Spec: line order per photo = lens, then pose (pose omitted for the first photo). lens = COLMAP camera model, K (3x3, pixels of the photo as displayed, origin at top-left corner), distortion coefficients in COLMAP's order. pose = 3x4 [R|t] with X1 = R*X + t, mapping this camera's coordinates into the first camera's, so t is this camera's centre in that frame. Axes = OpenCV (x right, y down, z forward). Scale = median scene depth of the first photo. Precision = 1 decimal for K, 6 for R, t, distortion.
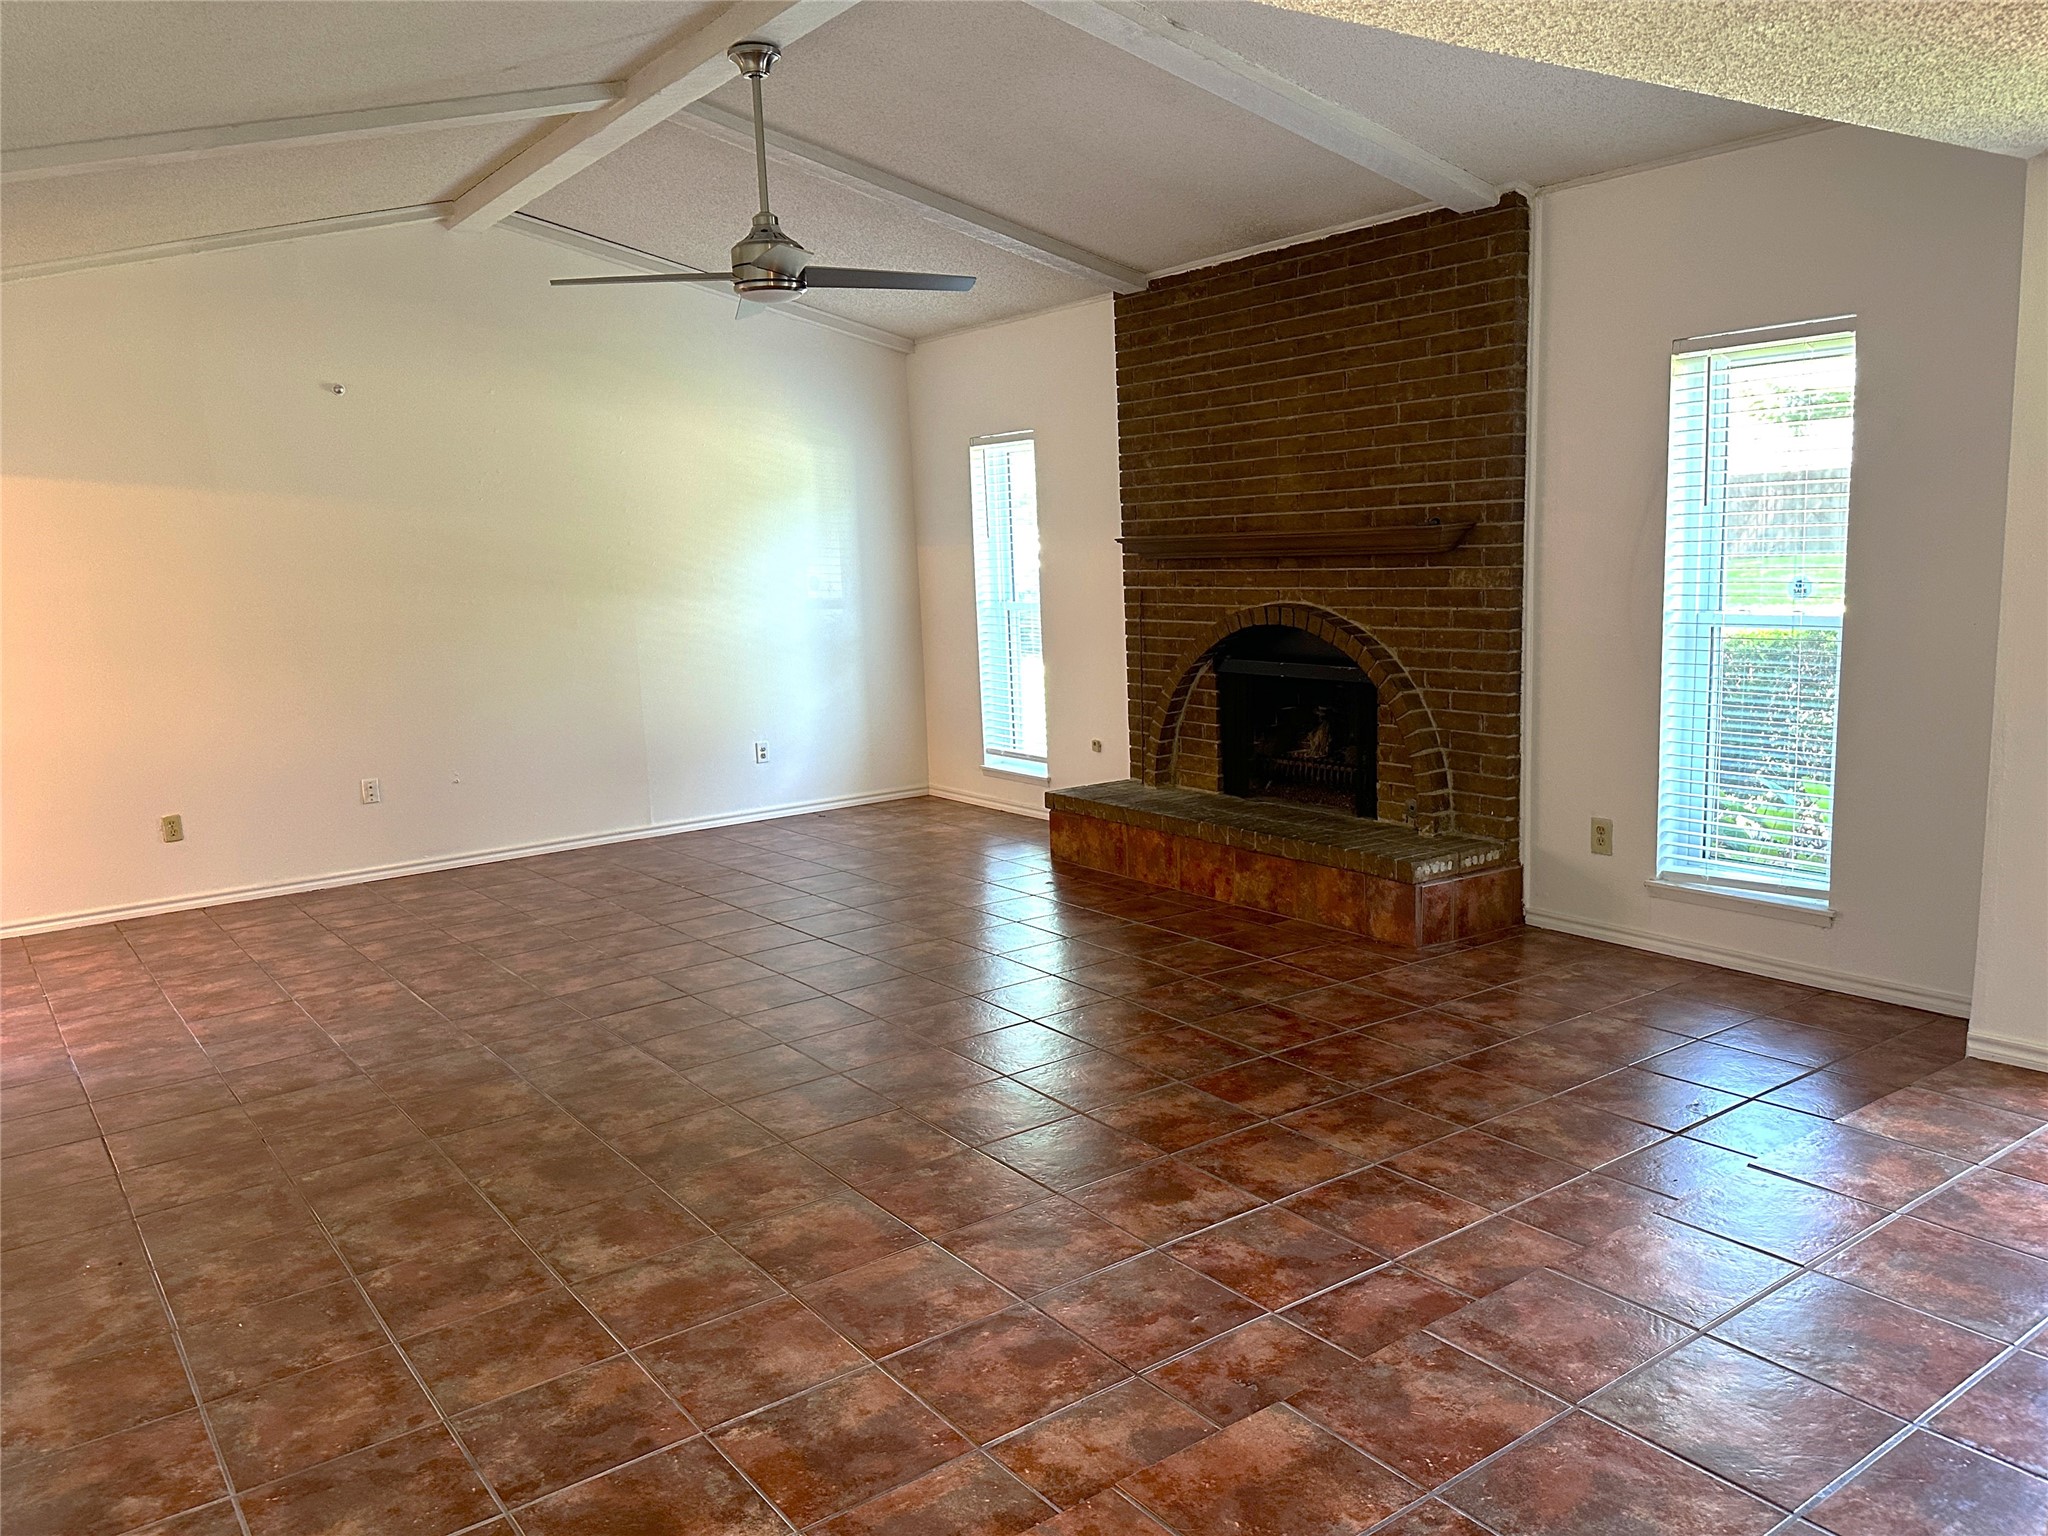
lens RADIAL K [[1514.2, 0, 1024.0], [0, 1514.2, 768.0], [0, 0, 1]] dist [0.138507, -0.206729]
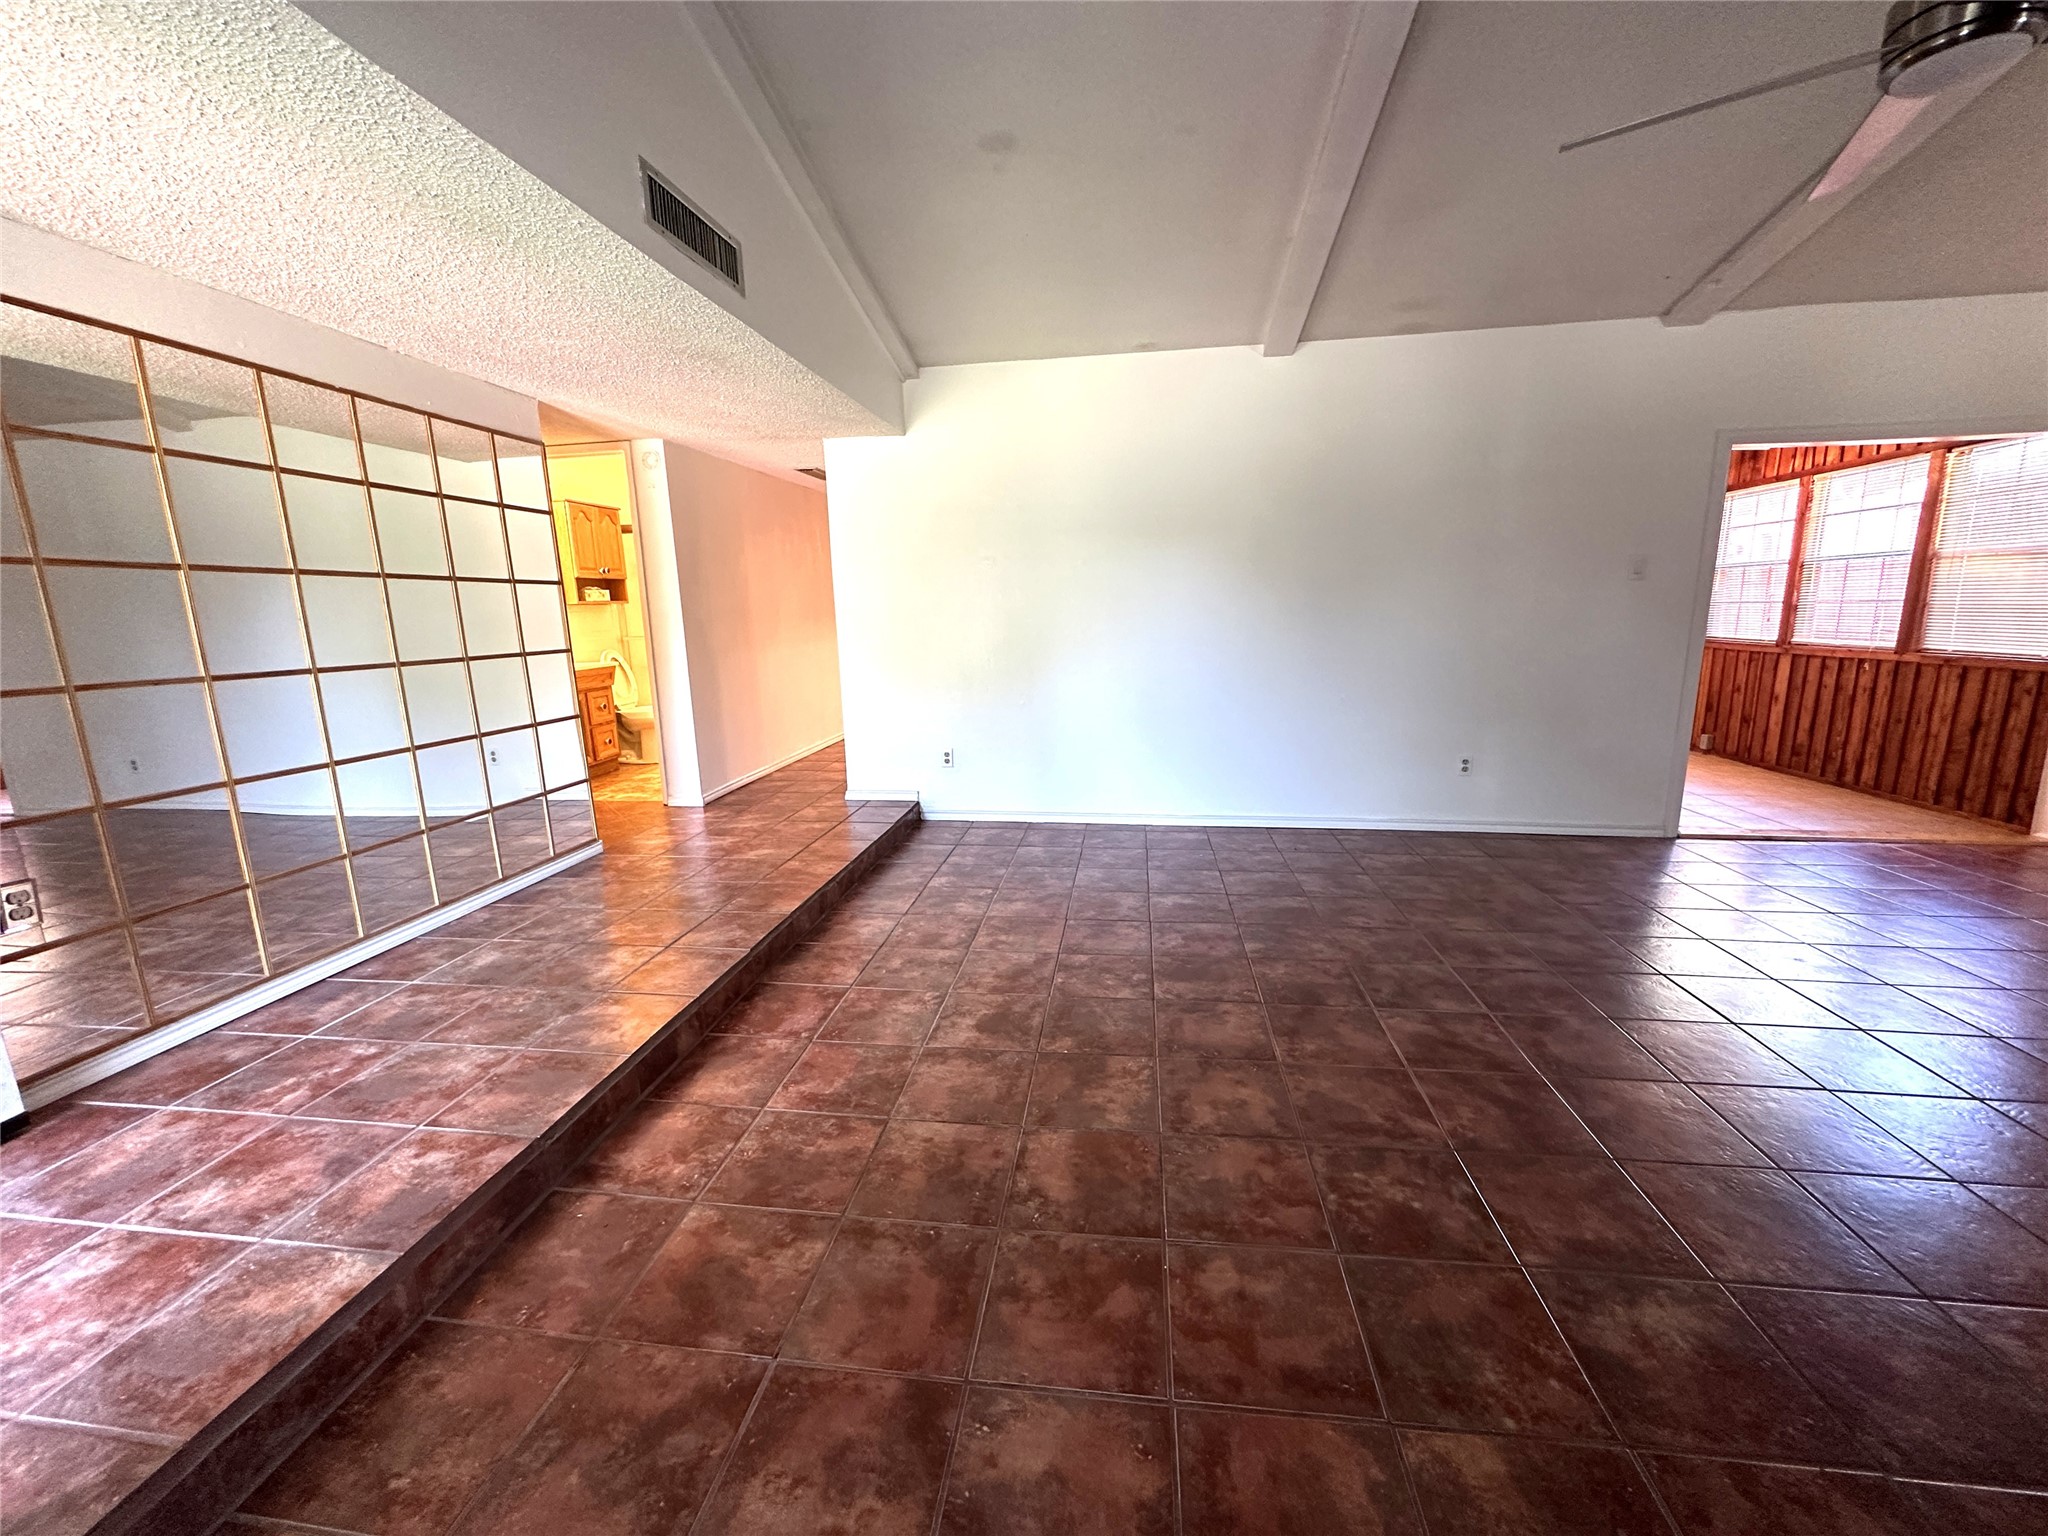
lens RADIAL K [[817.9, 0, 1024.0], [0, 817.9, 768.0], [0, 0, 1]] dist [-0.001522, 0.000265]
pose [[-0.690356, 0.194162, -0.696929, 0.334363], [-0.065829, 0.942460, 0.327773, -0.110272], [0.720469, 0.272158, -0.637851, 0.884711]]
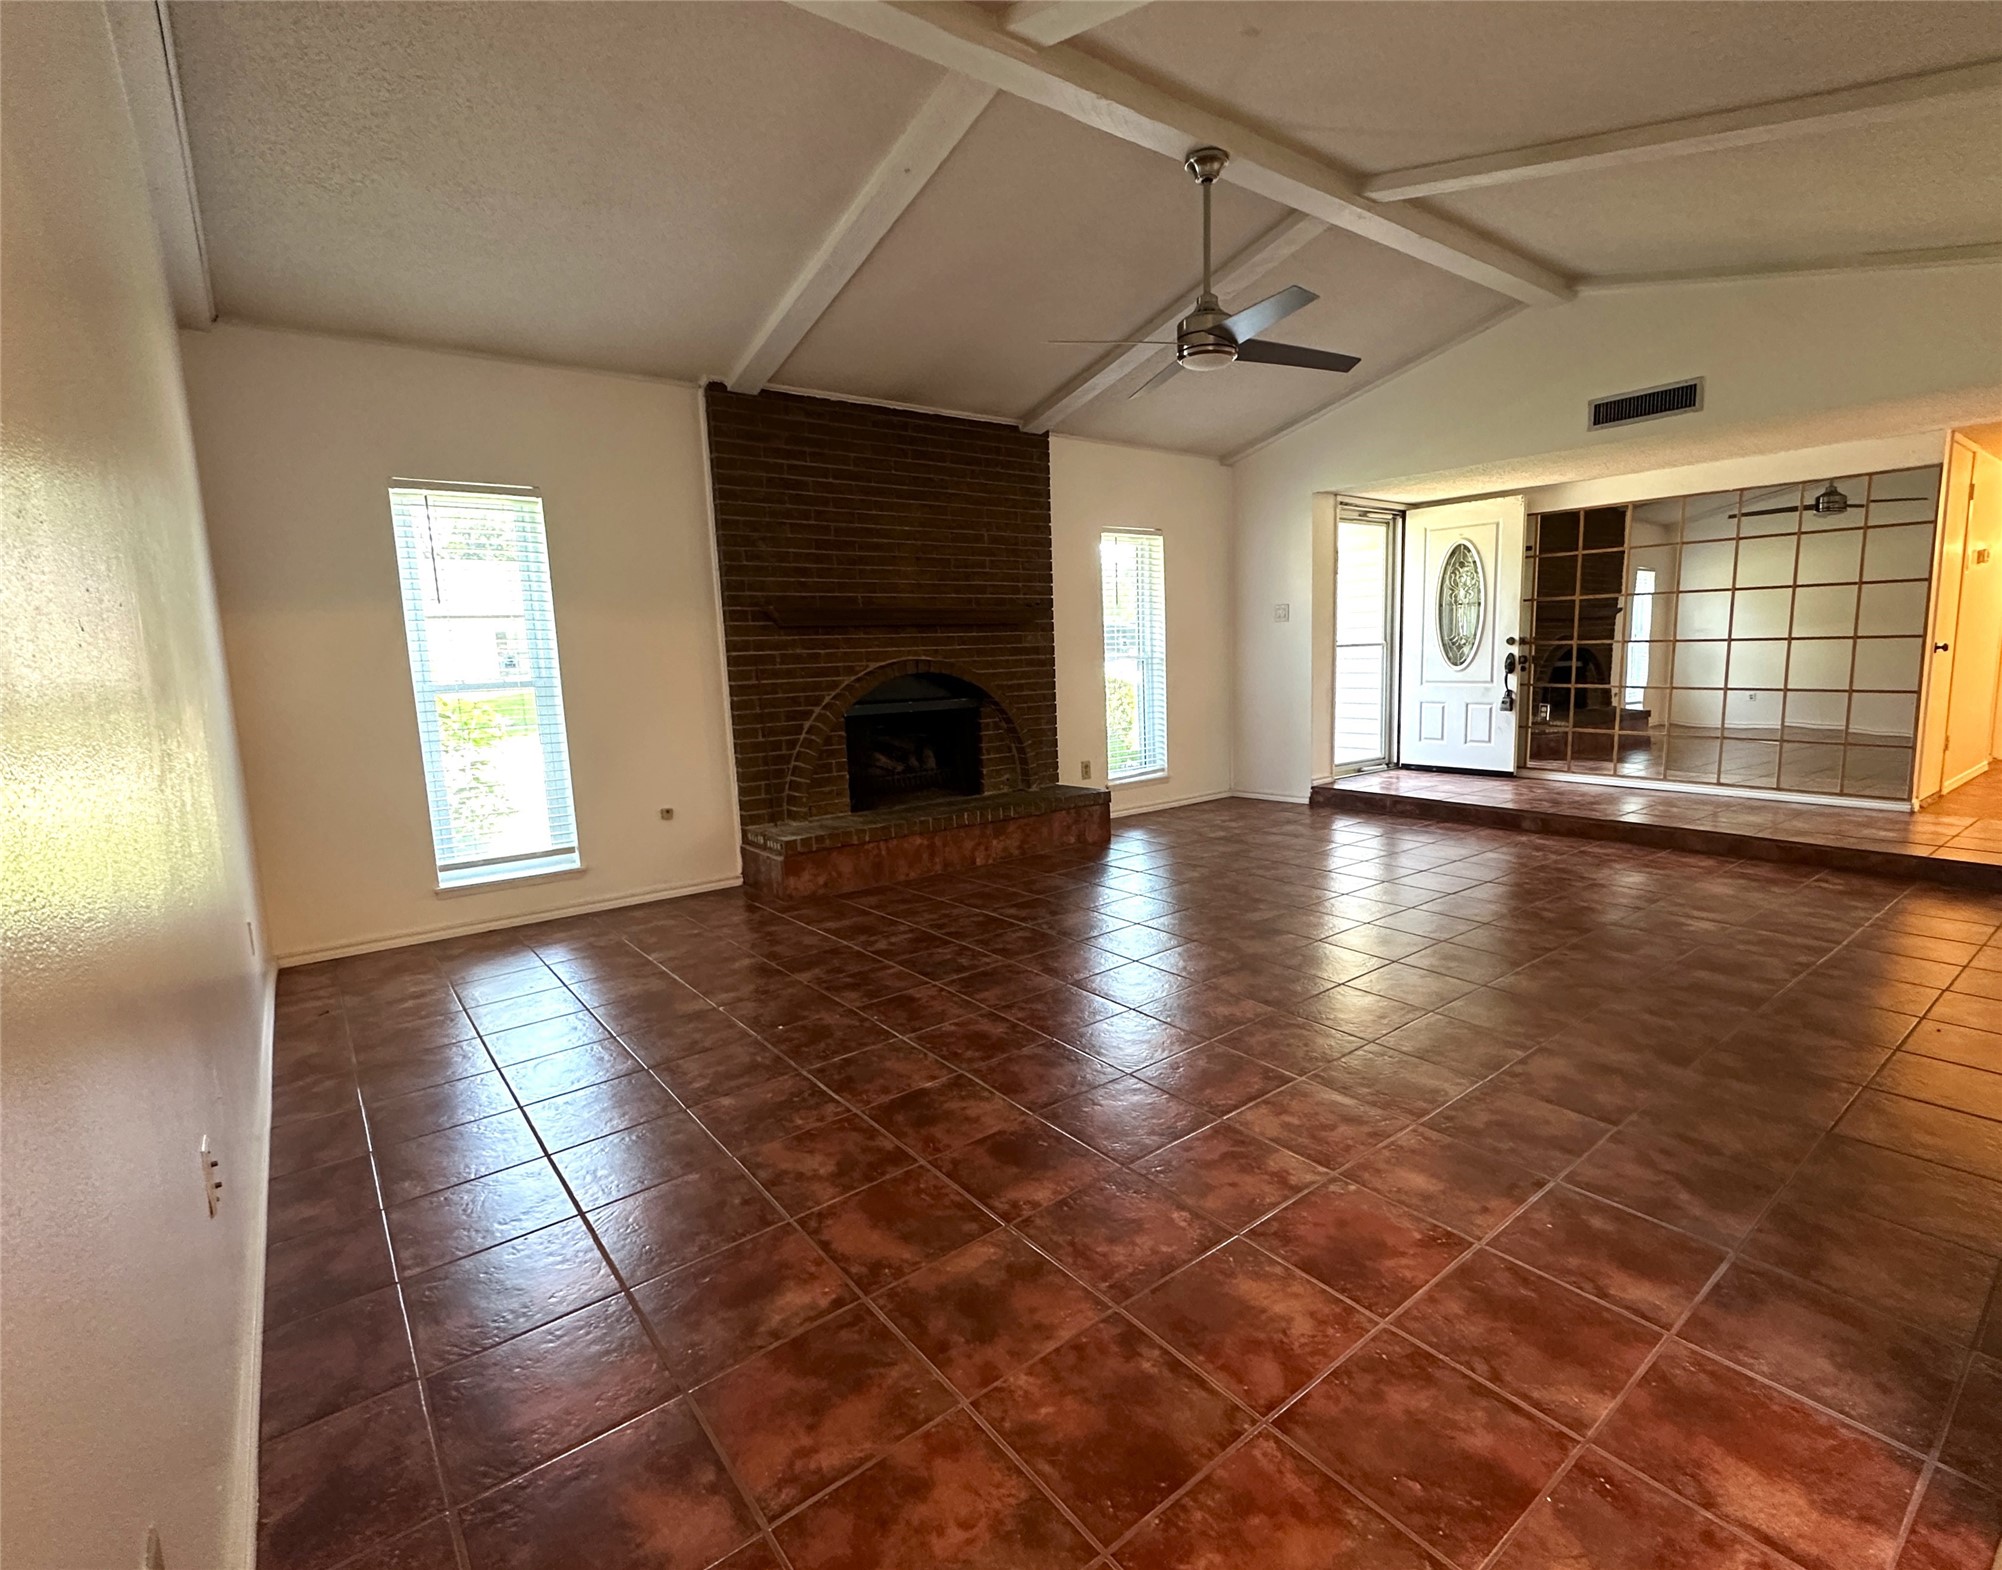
lens RADIAL K [[956.8, 0, 1035.4], [0, 956.8, 782.6], [0, 0, 1]] dist [-0.001626, 0.000092]
pose [[-0.041027, -0.093410, 0.994782, -0.817178], [0.187895, 0.977136, 0.099502, -0.071493], [-0.981332, 0.190997, -0.022537, 1.053549]]
